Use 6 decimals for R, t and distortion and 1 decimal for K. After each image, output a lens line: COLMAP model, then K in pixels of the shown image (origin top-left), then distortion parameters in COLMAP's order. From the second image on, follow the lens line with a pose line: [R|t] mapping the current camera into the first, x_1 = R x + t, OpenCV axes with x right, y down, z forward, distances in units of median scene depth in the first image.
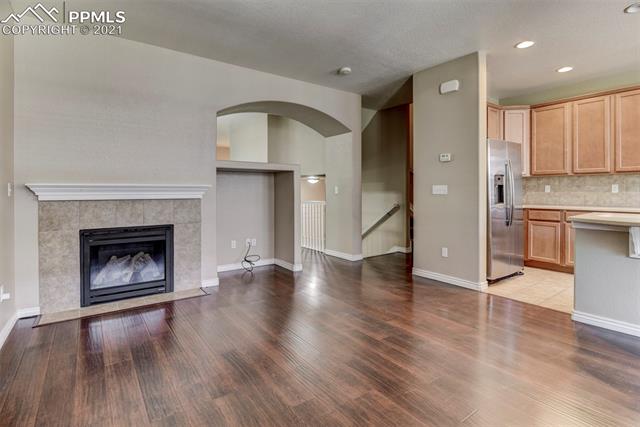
lens RADIAL K [[318.4, 0, 323.4], [0, 318.4, 194.2], [0, 0, 1]] dist [-0.012111, -0.000128]
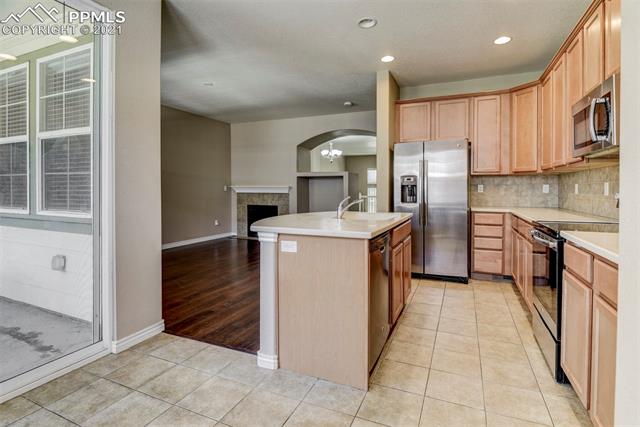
lens RADIAL K [[319.4, 0, 324.0], [0, 319.4, 190.7], [0, 0, 1]] dist [-0.001144, -0.008423]
pose [[0.498834, 0.007787, -0.866663, 1.633723], [-0.008260, 0.999957, 0.004230, -0.013114], [0.866658, 0.005049, 0.498877, 0.262586]]
